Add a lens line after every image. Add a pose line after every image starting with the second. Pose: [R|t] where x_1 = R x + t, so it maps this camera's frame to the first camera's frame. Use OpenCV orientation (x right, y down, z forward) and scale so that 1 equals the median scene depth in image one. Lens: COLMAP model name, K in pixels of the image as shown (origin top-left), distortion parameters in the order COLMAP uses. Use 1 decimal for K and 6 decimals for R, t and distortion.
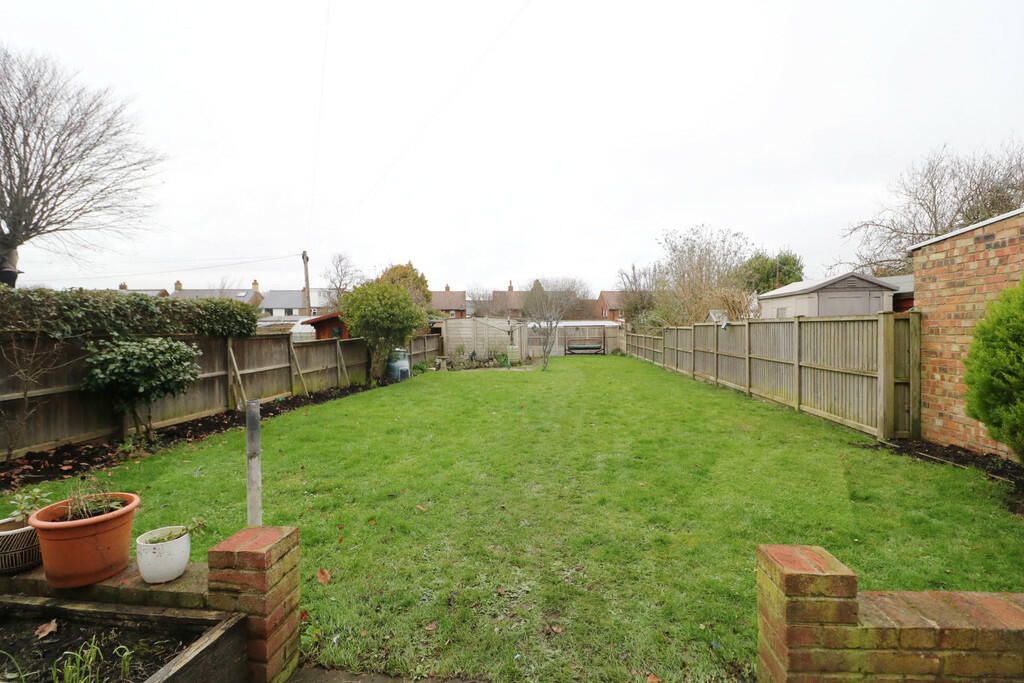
lens RADIAL K [[473.3, 0, 515.9], [0, 473.3, 332.0], [0, 0, 1]] dist [-0.009422, -0.007772]
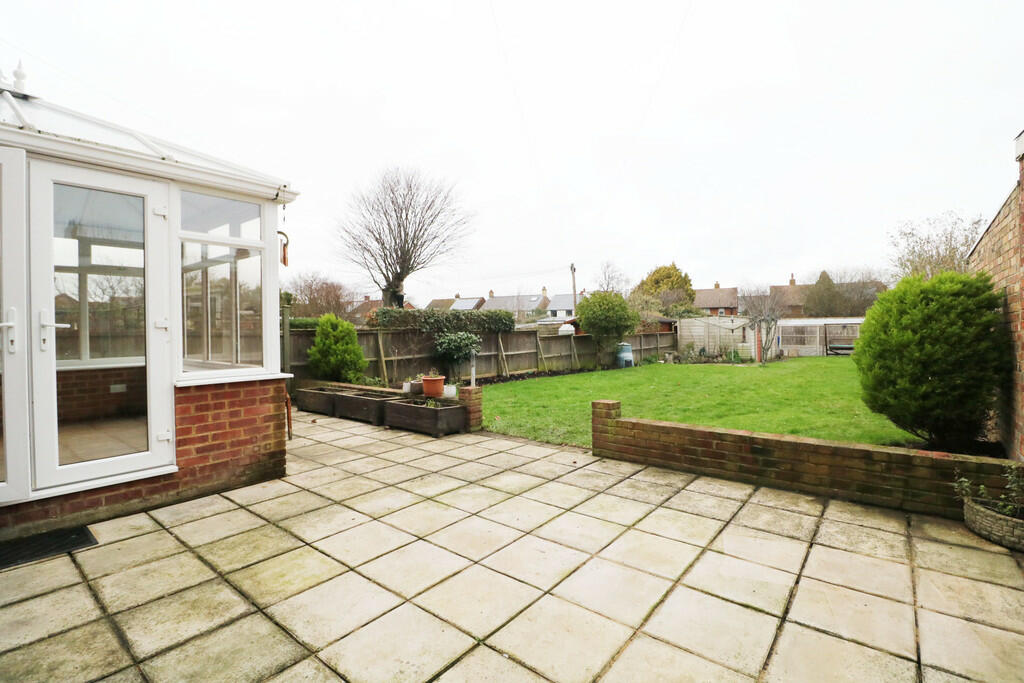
lens RADIAL K [[473.3, 0, 515.9], [0, 473.3, 332.0], [0, 0, 1]] dist [-0.009422, -0.007772]
pose [[0.838052, 0.003991, -0.545576, 0.231085], [-0.002296, 0.999990, 0.003788, 0.002057], [0.545585, -0.001922, 0.838053, -0.246786]]
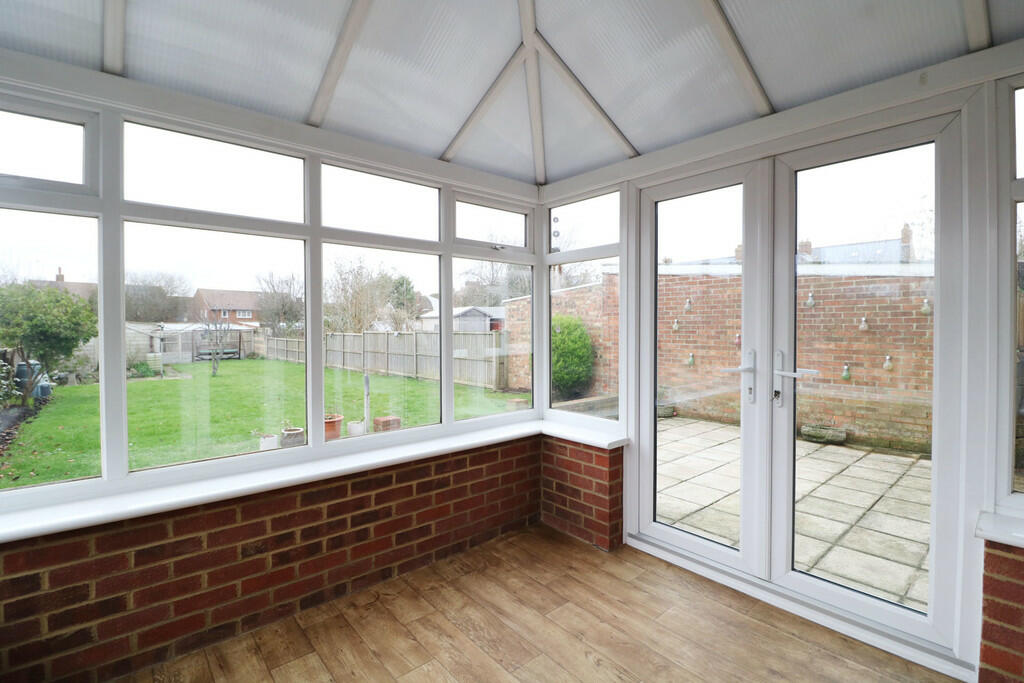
lens RADIAL K [[473.3, 0, 515.9], [0, 473.3, 332.0], [0, 0, 1]] dist [-0.009422, -0.007772]
pose [[0.687704, -0.005198, 0.725972, -0.308000], [0.005921, 0.999981, 0.001551, -0.016286], [-0.725967, 0.003232, 0.687722, -0.239031]]
